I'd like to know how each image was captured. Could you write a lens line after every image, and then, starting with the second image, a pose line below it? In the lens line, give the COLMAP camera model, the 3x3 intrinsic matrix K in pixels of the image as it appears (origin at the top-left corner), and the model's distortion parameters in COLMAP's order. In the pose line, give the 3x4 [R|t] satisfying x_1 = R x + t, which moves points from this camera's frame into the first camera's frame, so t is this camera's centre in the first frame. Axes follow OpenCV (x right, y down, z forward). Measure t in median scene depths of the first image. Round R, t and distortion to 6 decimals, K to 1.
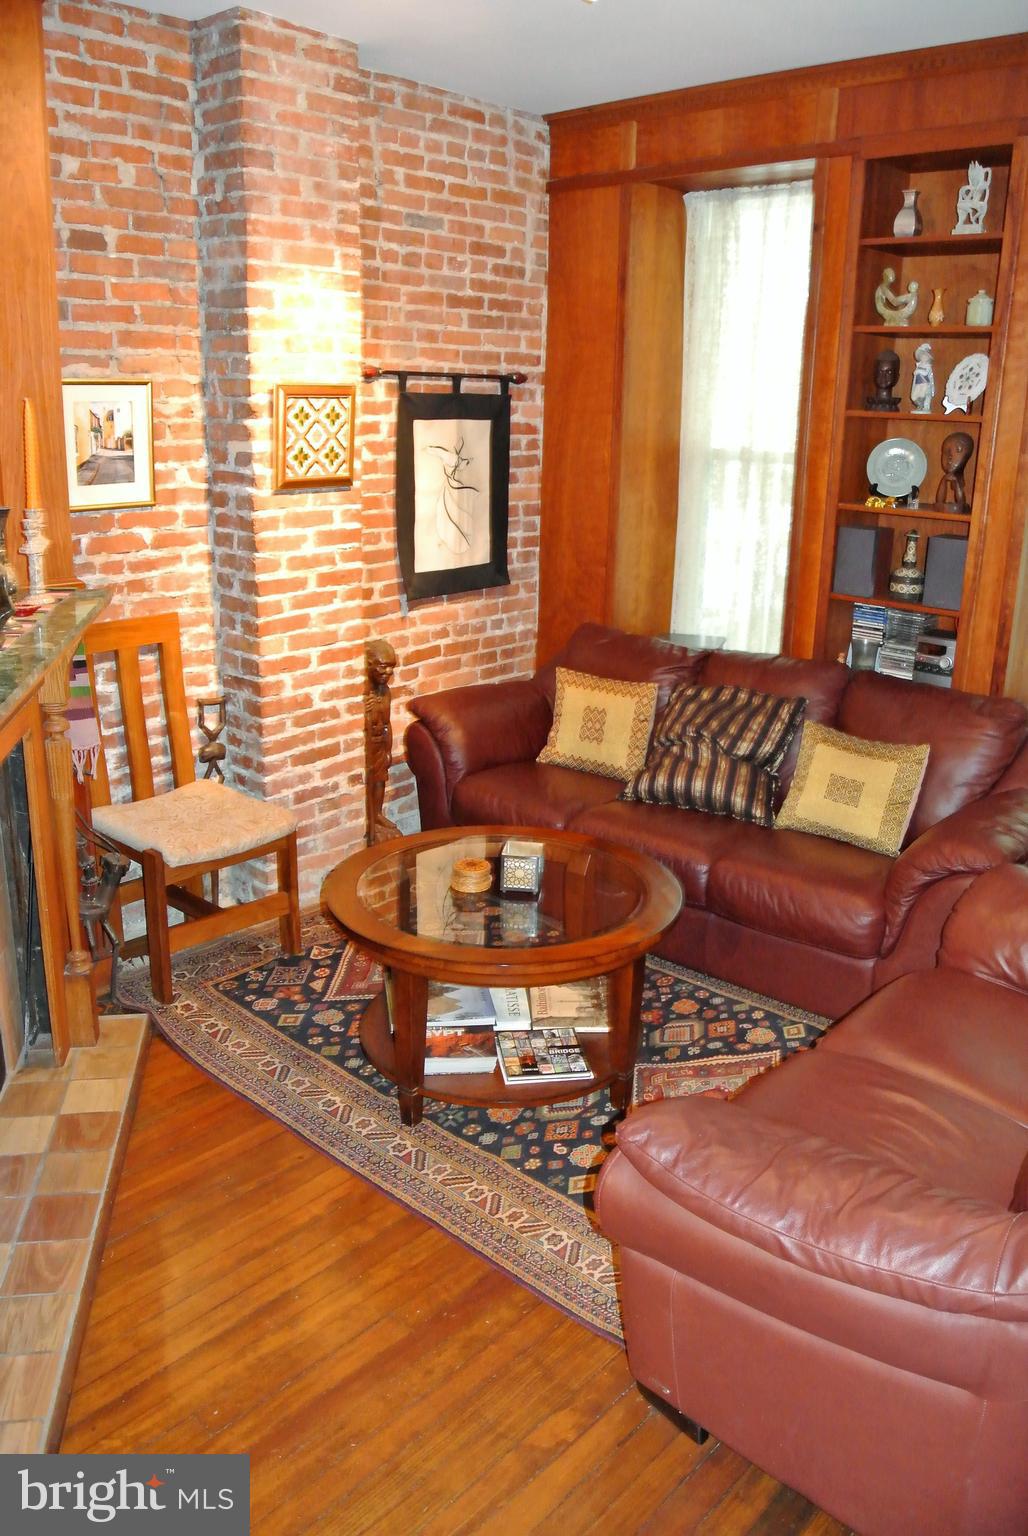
lens RADIAL K [[1155.4, 0, 514.0], [0, 1155.4, 768.0], [0, 0, 1]] dist [-0.076047, 0.046627]
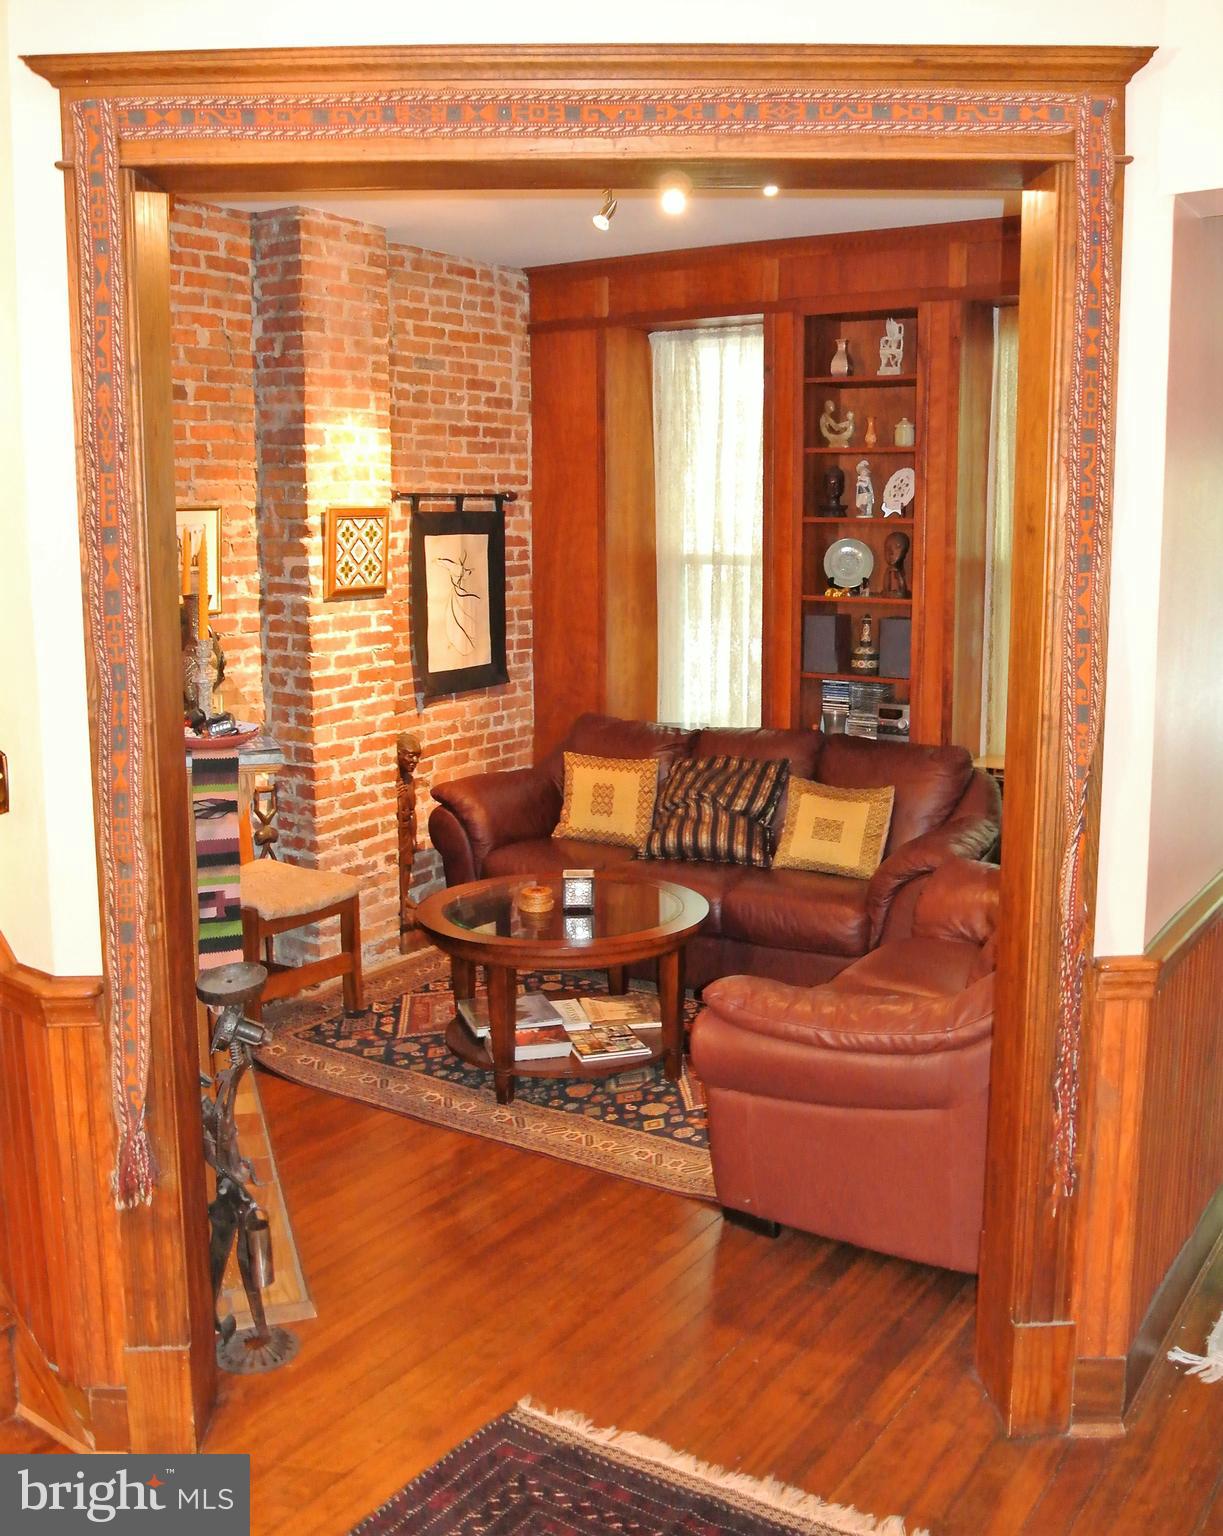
lens RADIAL K [[1524.5, 0, 611.5], [0, 1524.5, 768.0], [0, 0, 1]] dist [0.005510, -0.001890]
pose [[0.987414, -0.047991, 0.150703, -0.155926], [0.068284, 0.988827, -0.132511, 0.139764], [-0.142659, 0.141133, 0.979658, -0.484641]]
